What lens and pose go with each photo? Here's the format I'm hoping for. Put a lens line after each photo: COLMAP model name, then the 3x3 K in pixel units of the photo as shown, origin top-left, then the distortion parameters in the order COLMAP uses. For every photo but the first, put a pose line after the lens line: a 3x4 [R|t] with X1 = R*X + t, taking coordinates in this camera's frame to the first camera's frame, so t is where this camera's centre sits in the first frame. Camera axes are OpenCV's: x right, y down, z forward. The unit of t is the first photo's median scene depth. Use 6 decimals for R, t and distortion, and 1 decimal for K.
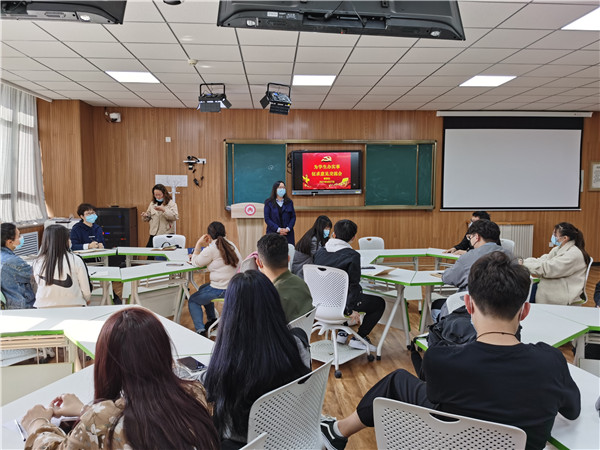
lens RADIAL K [[465.1, 0, 298.0], [0, 465.1, 226.6], [0, 0, 1]] dist [0.000577, -0.001737]
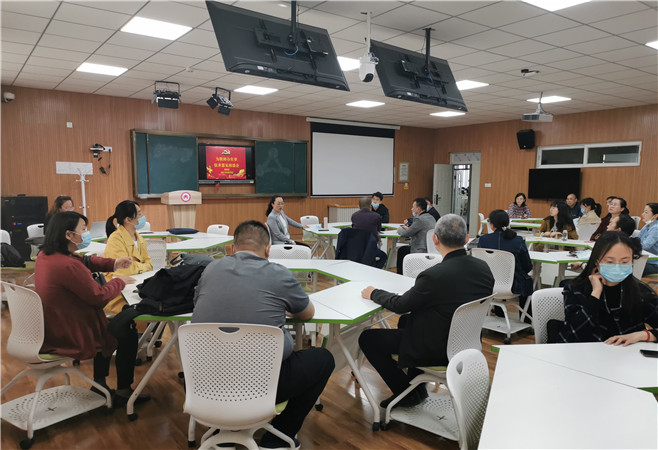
lens RADIAL K [[515.1, 0, 329.7], [0, 515.1, 223.5], [0, 0, 1]] dist [0.004337, -0.001011]
pose [[0.832317, -0.035193, 0.553182, -0.426303], [0.034031, 0.999344, 0.012374, 0.020152], [-0.553254, 0.008526, 0.832969, -0.176742]]
